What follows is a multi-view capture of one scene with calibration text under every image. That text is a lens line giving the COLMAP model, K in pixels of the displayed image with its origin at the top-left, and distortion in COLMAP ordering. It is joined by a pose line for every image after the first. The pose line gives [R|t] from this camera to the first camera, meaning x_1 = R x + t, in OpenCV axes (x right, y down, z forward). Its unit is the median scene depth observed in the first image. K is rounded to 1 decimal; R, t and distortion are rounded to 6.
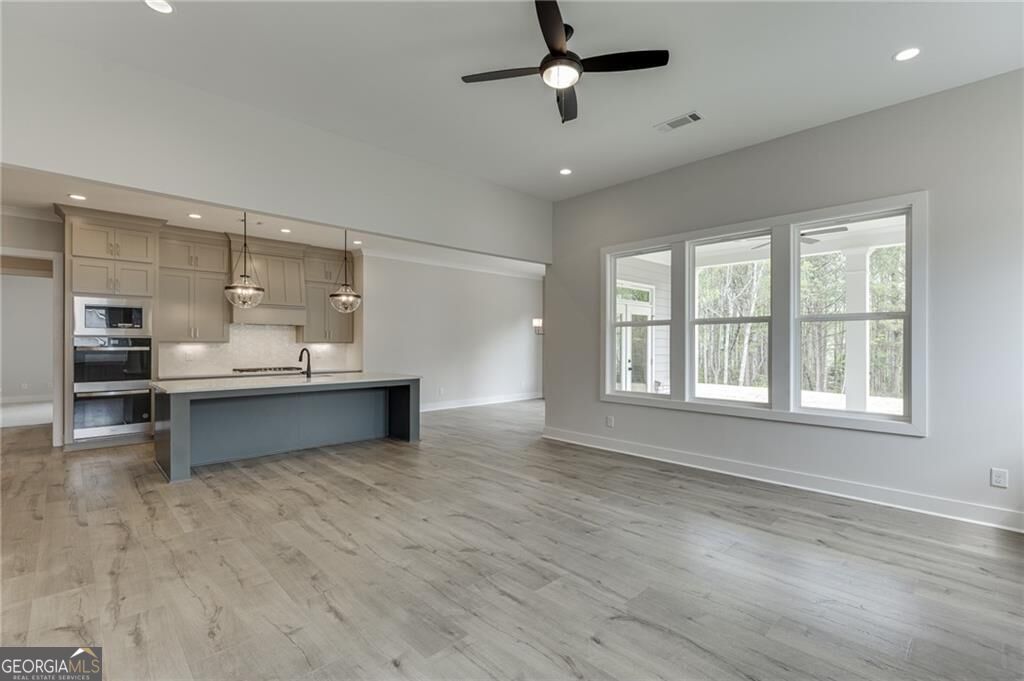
lens RADIAL K [[460.1, 0, 519.8], [0, 460.1, 342.3], [0, 0, 1]] dist [0.002864, 0.000073]
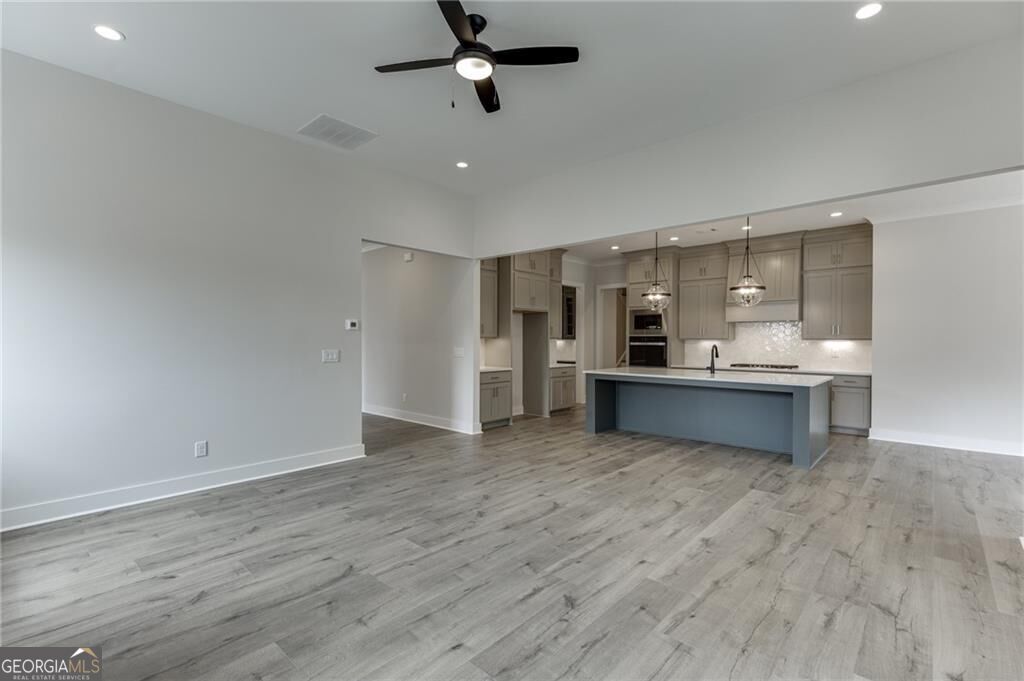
lens RADIAL K [[460.1, 0, 519.8], [0, 460.1, 342.3], [0, 0, 1]] dist [0.002864, 0.000073]
pose [[0.068093, 0.002747, -0.997675, 0.649983], [0.001462, 0.999995, 0.002854, 0.005079], [0.997678, -0.001653, 0.068089, 0.618309]]
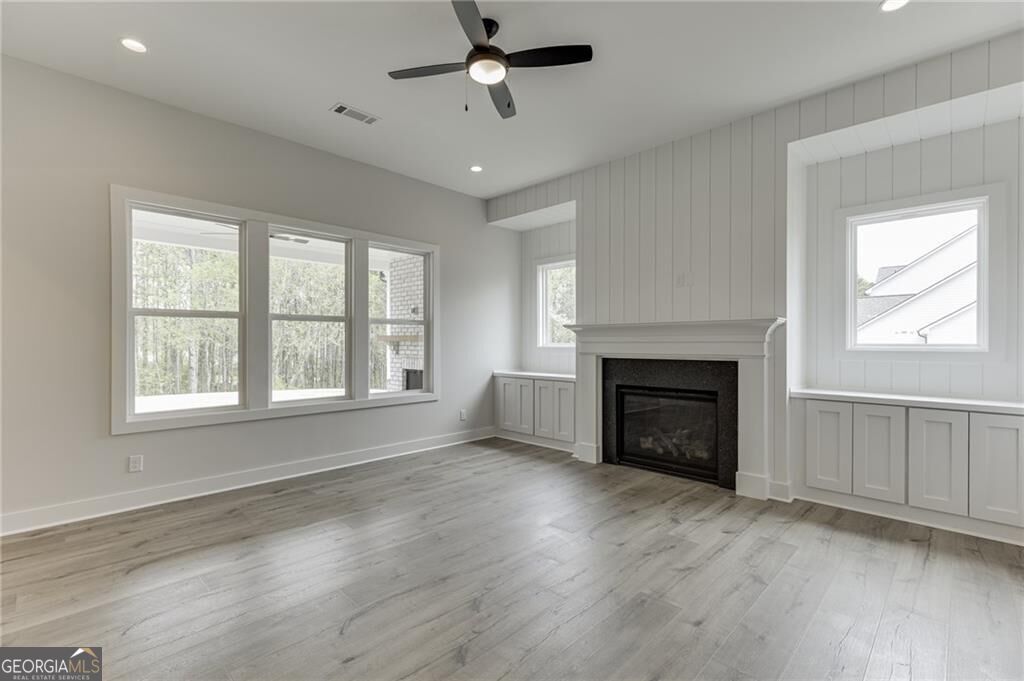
lens RADIAL K [[462.6, 0, 518.0], [0, 462.6, 341.7], [0, 0, 1]] dist [0.005031, 0.000173]
pose [[-0.028386, -0.001532, 0.999596, -0.544865], [-0.003349, 0.999993, 0.001437, 0.000566], [-0.999591, -0.003307, -0.028391, 0.576312]]
